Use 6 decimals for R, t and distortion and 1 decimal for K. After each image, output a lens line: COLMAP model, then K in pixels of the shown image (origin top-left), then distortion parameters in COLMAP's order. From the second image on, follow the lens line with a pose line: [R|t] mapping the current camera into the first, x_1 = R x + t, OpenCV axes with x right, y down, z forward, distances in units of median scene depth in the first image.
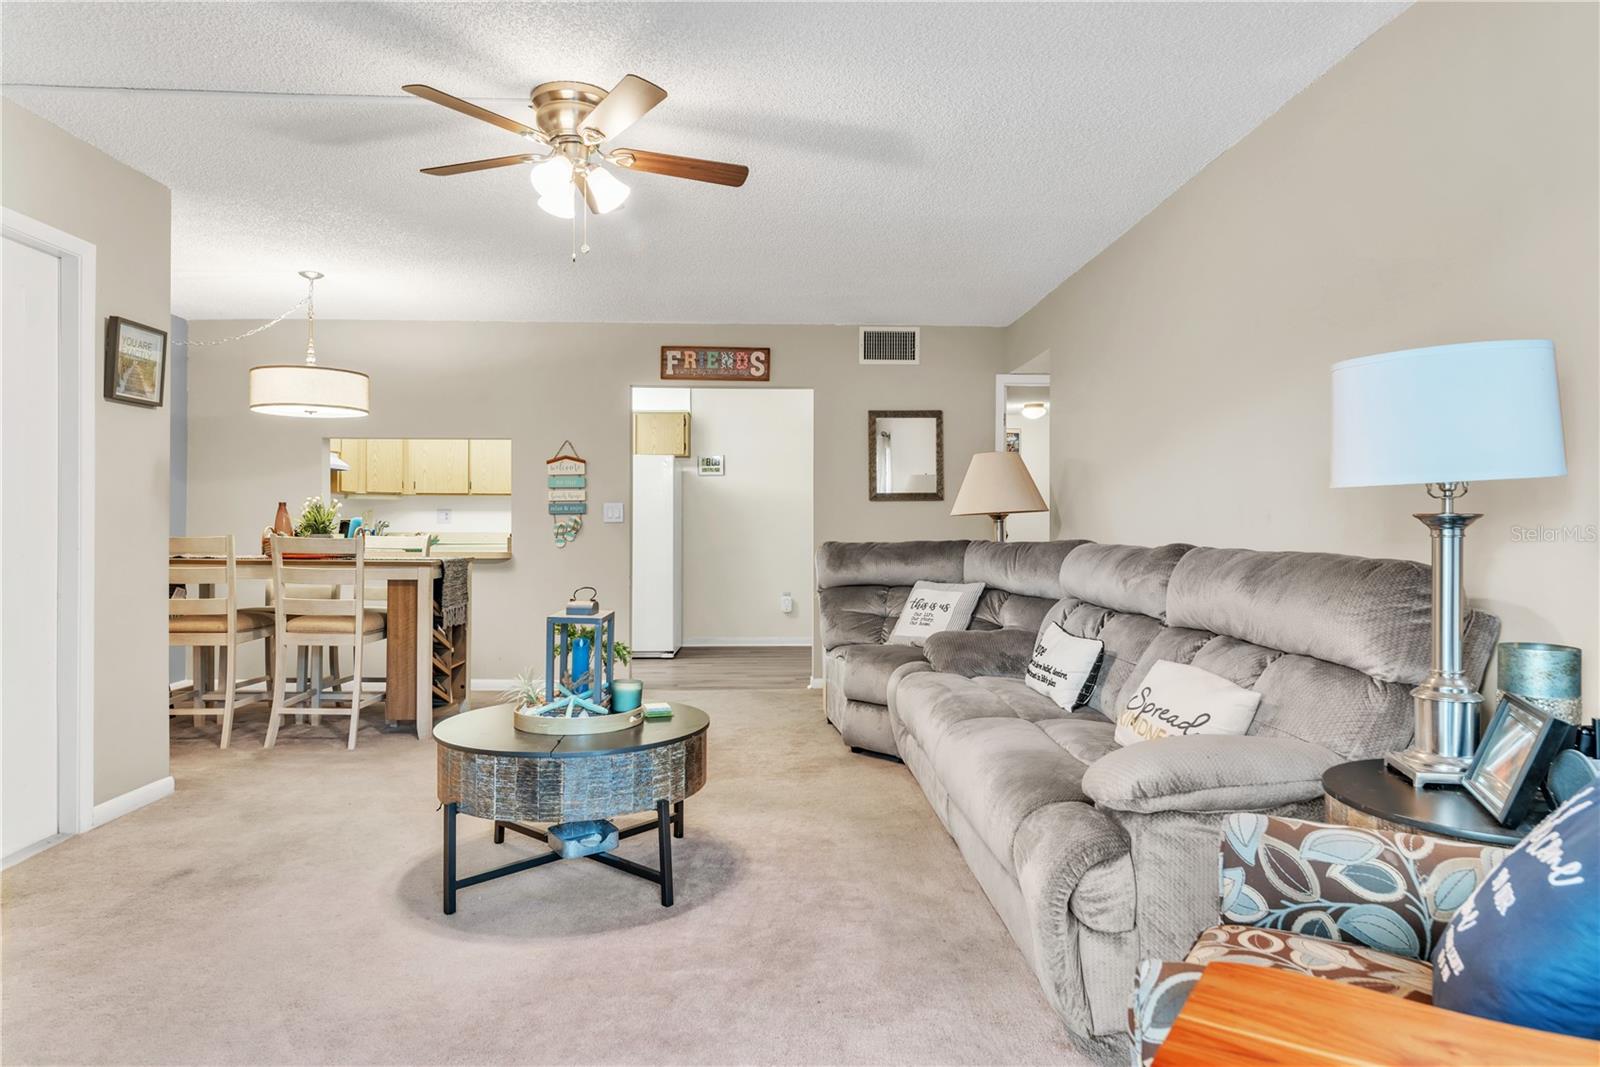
lens RADIAL K [[957.7, 0, 800.0], [0, 957.7, 533.5], [0, 0, 1]] dist [0.002282, -0.003066]
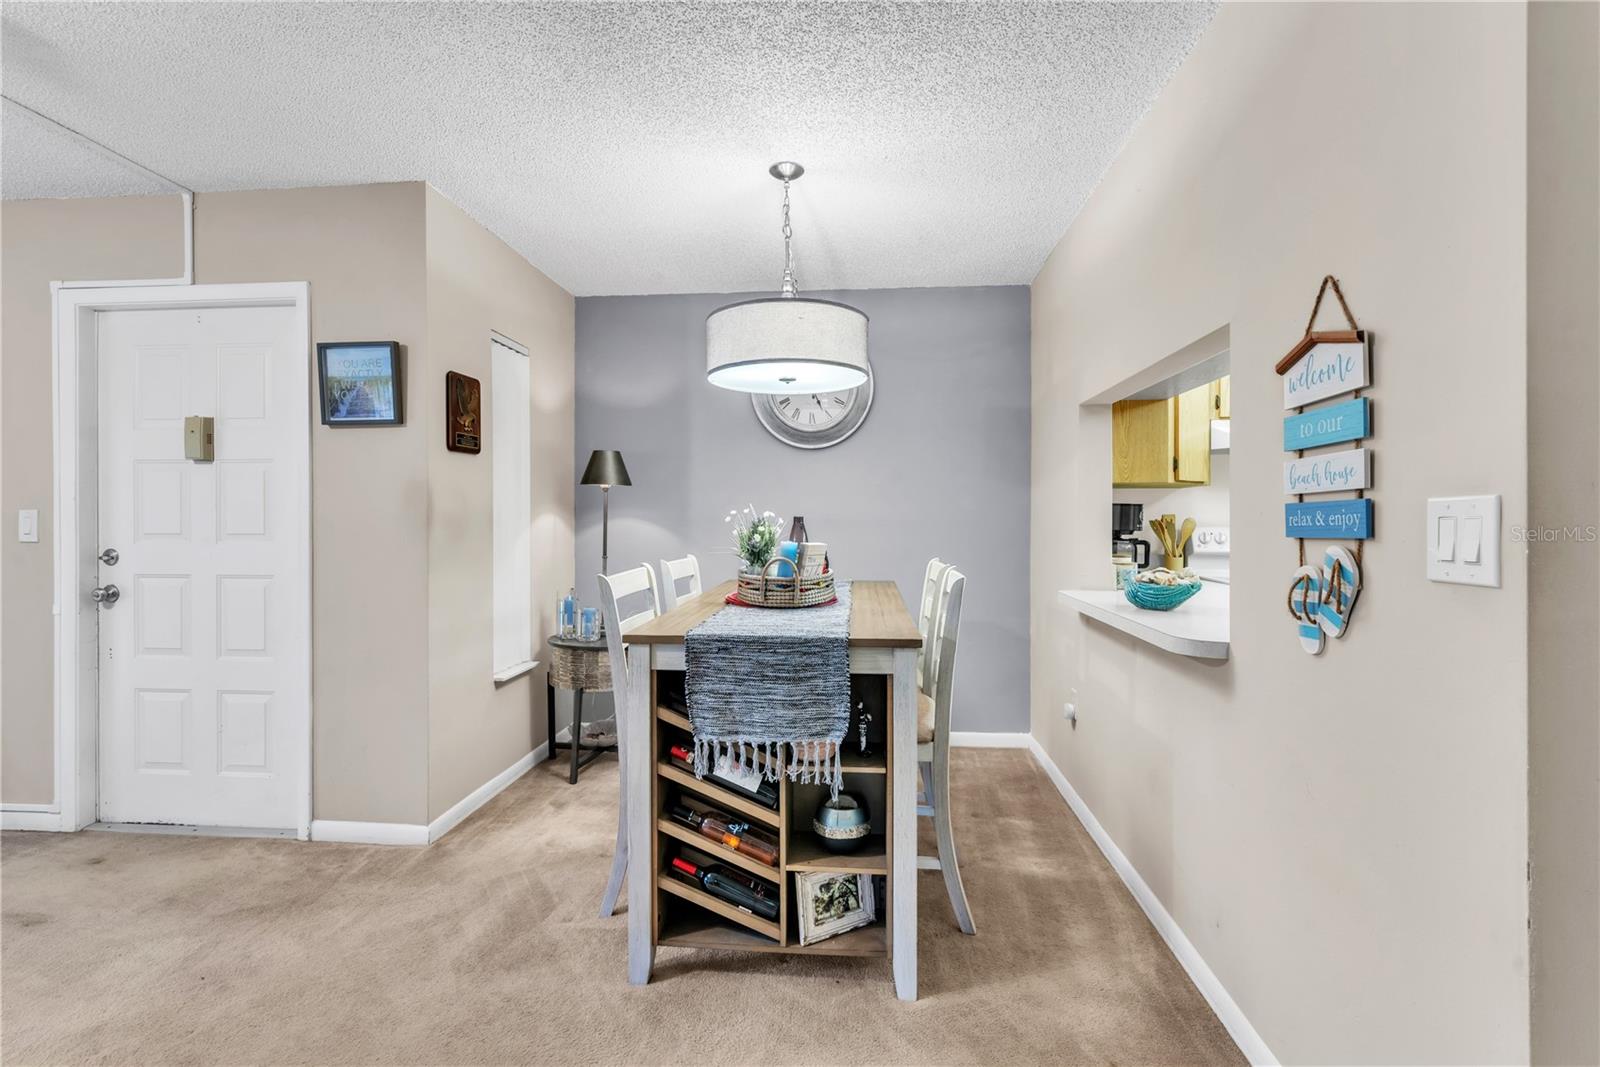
lens RADIAL K [[738.1, 0, 799.6], [0, 738.1, 518.1], [0, 0, 1]] dist [0.010152, -0.001351]
pose [[-0.131298, -0.003001, -0.991338, -0.007700], [-0.006321, 0.999978, -0.002190, -0.024984], [0.991323, 0.005979, -0.131314, 0.875175]]
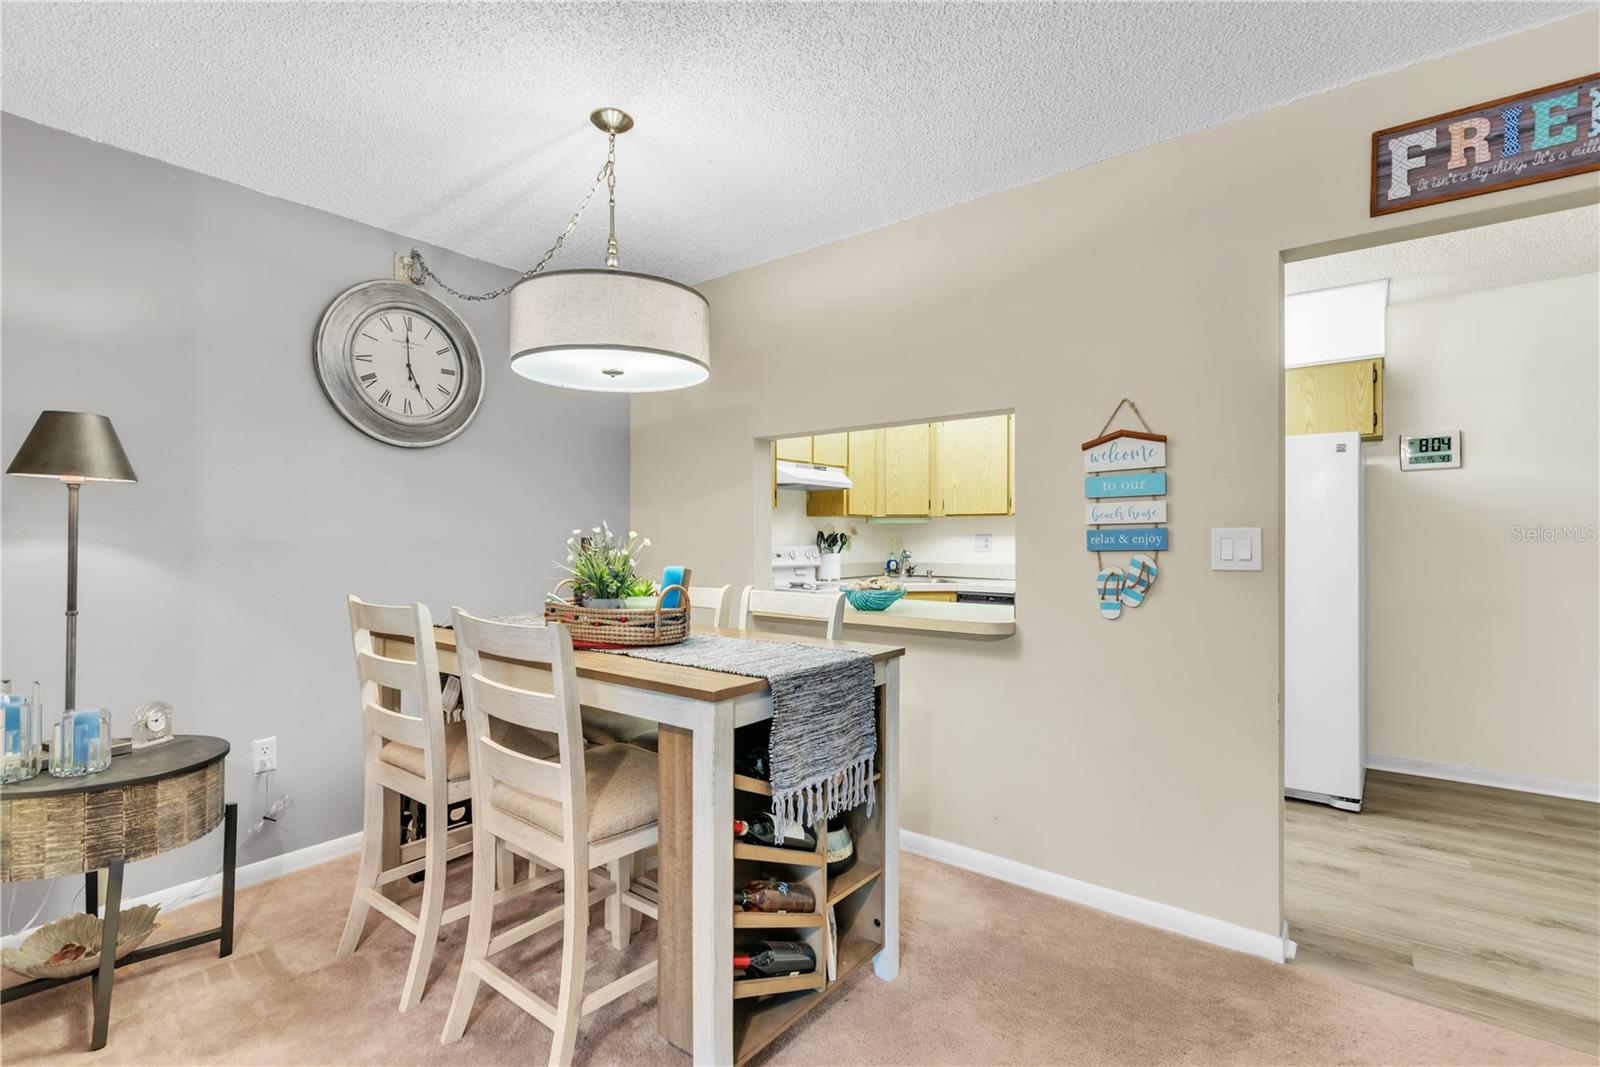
lens RADIAL K [[752.1, 0, 804.7], [0, 752.1, 538.6], [0, 0, 1]] dist [0.014832, -0.000063]
pose [[0.765860, -0.003980, -0.642995, -0.122496], [-0.000845, 0.999974, -0.007196, -0.023657], [0.643007, 0.006054, 0.765836, 0.604205]]
